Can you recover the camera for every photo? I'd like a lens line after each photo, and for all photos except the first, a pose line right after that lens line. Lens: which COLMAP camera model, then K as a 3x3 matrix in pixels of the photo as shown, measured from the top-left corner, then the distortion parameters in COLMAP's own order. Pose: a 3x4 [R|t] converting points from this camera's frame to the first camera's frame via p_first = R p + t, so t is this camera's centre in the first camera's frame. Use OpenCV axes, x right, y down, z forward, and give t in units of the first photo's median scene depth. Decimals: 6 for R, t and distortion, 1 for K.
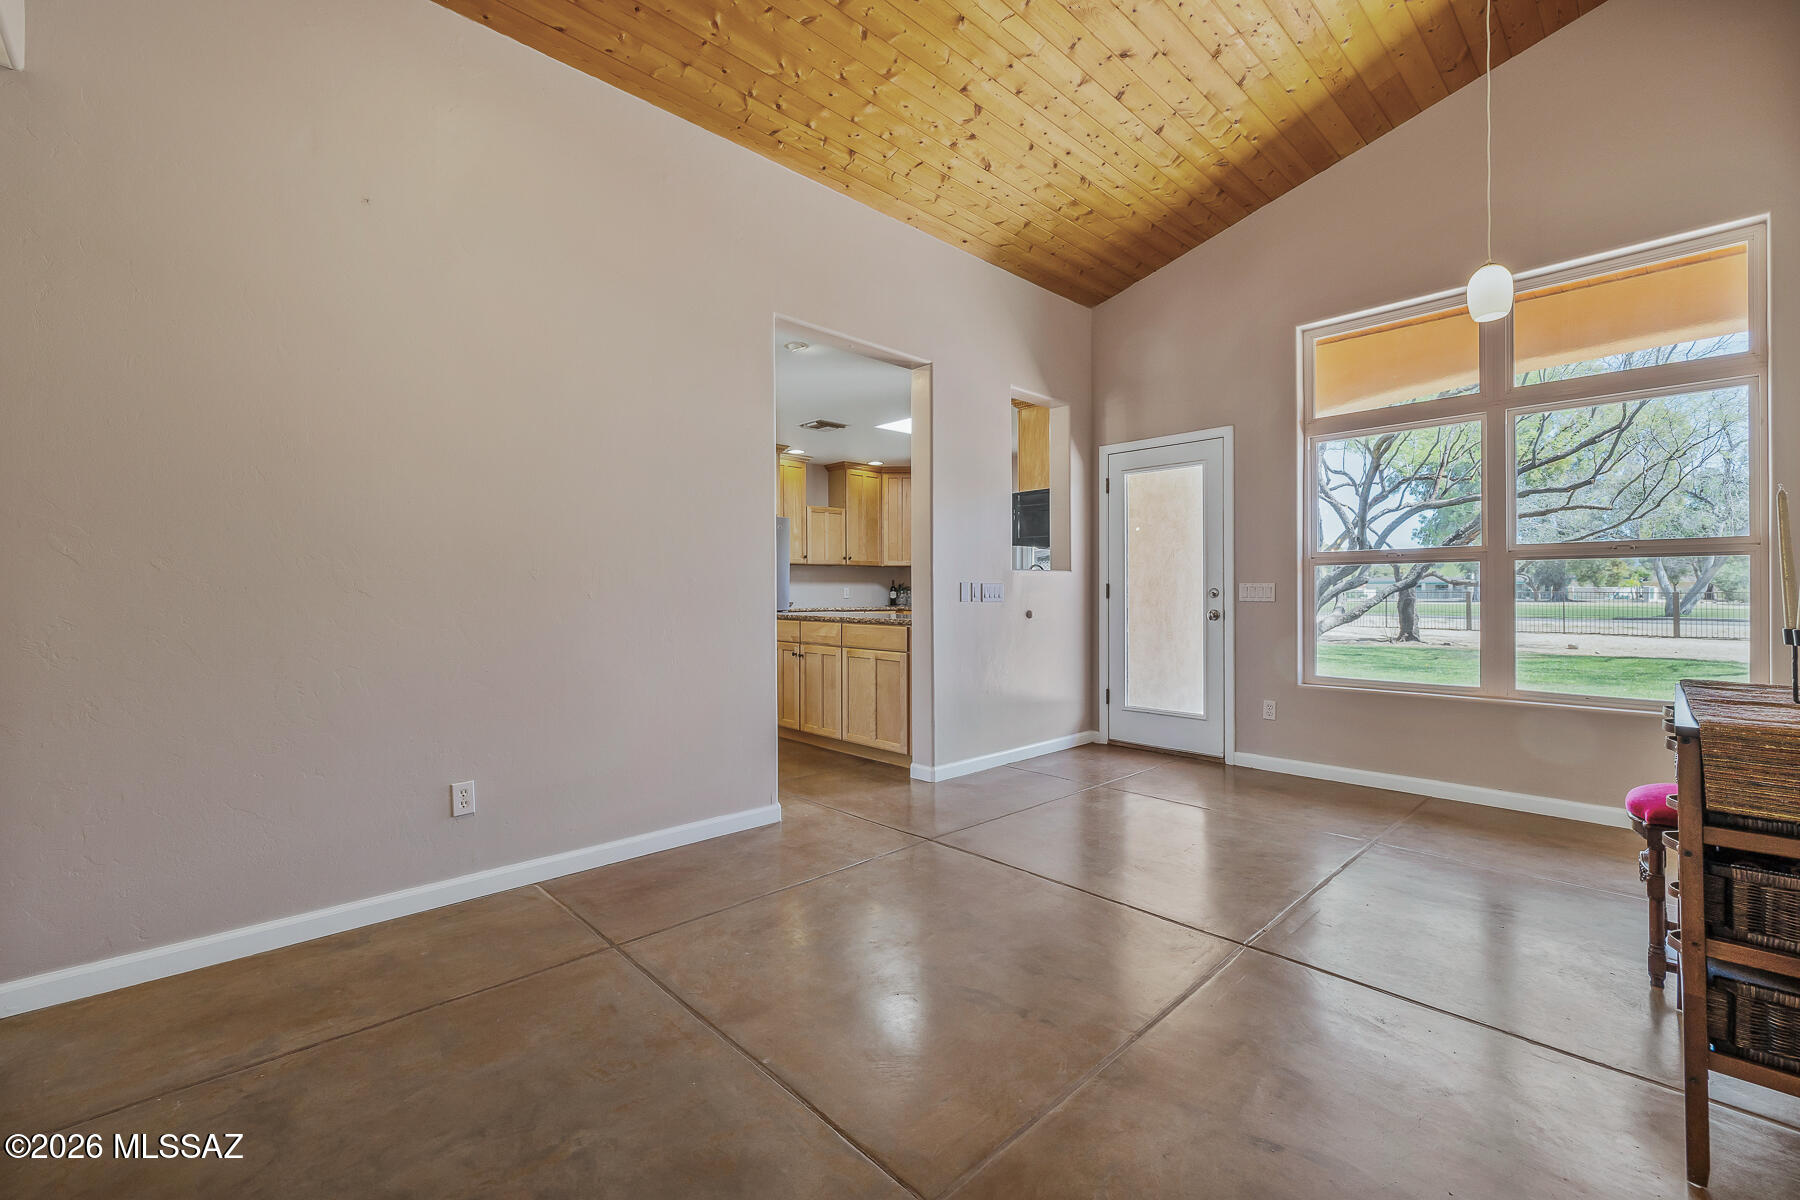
lens RADIAL K [[754.1, 0, 885.8], [0, 754.1, 591.0], [0, 0, 1]] dist [0.002056, 0.000132]
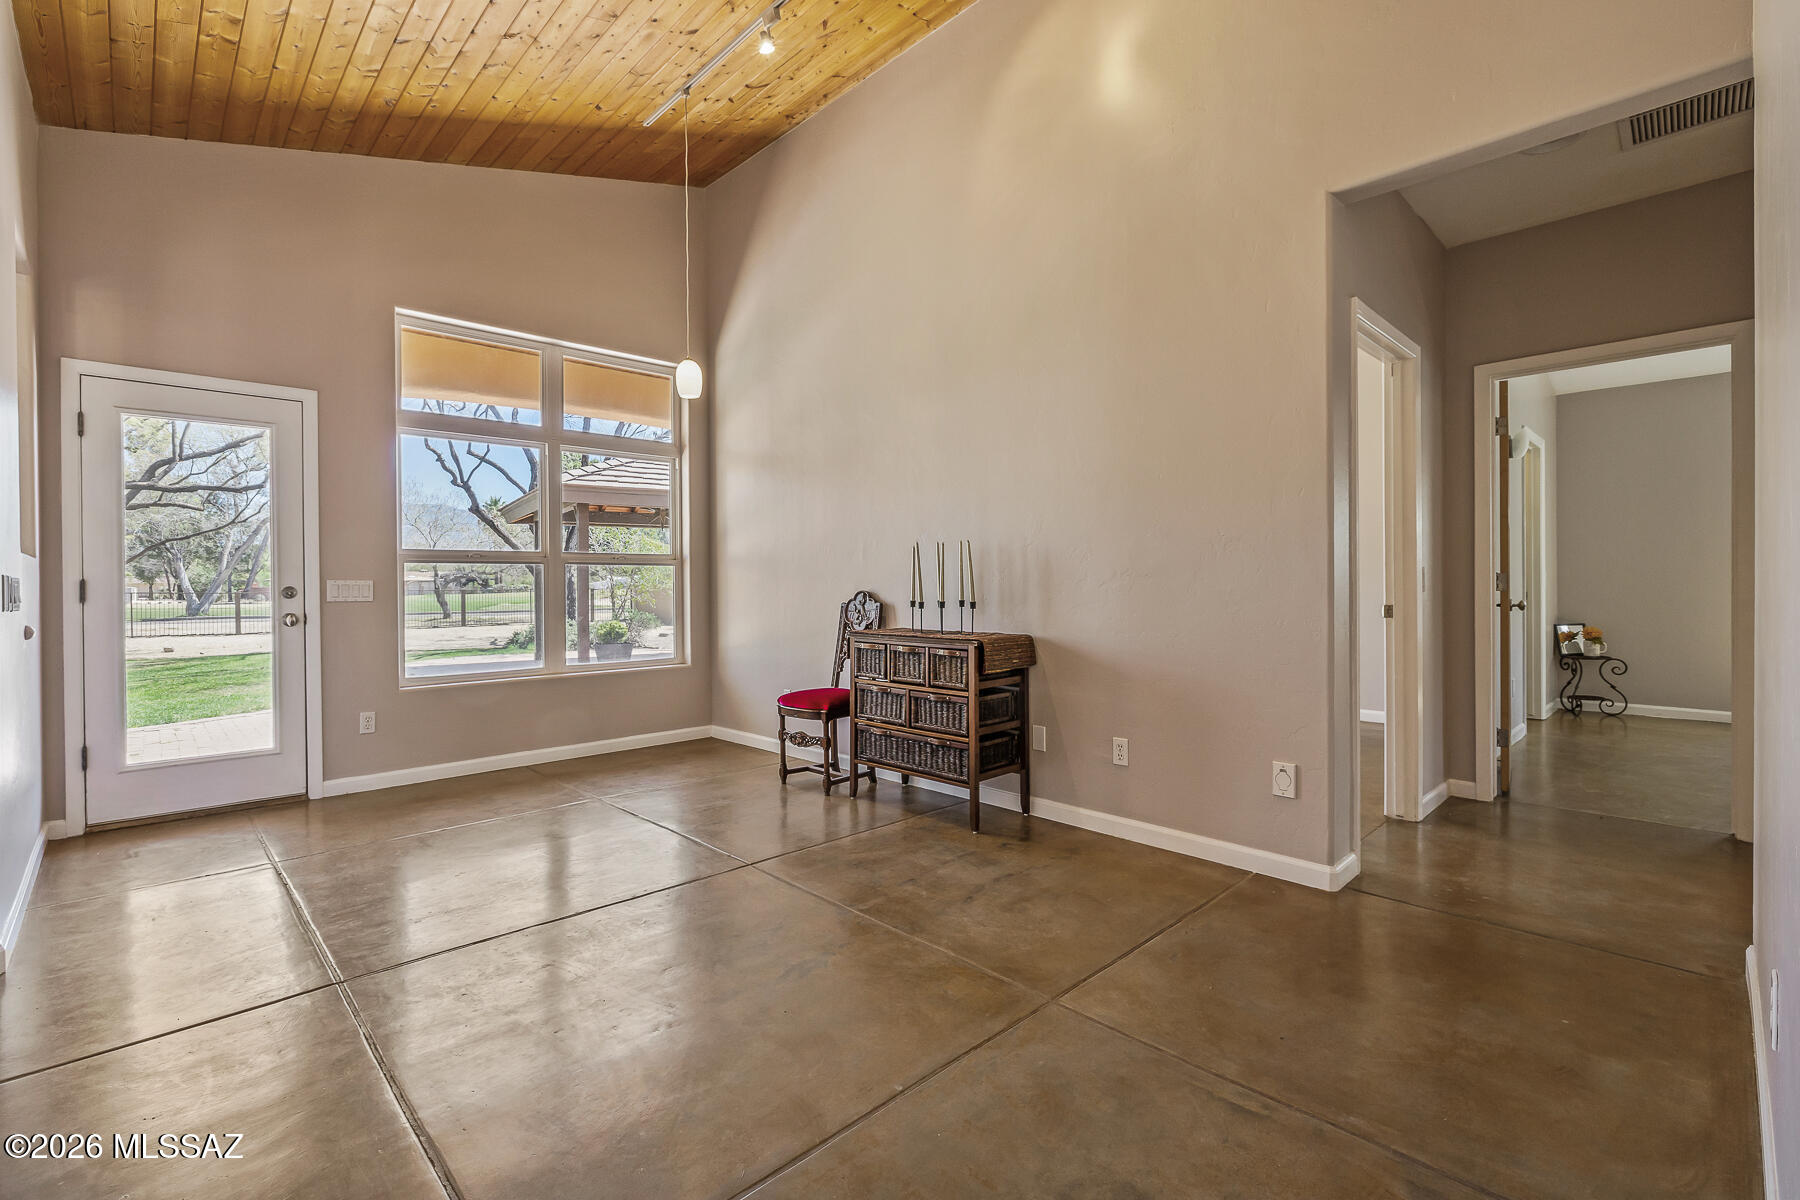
lens RADIAL K [[785.5, 0, 896.4], [0, 785.5, 585.2], [0, 0, 1]] dist [-0.000283, 0.000049]
pose [[-0.012535, 0.002416, 0.999919, -0.411357], [0.006862, 0.999974, -0.002331, 0.001374], [-0.999898, 0.006833, -0.012551, 0.367360]]
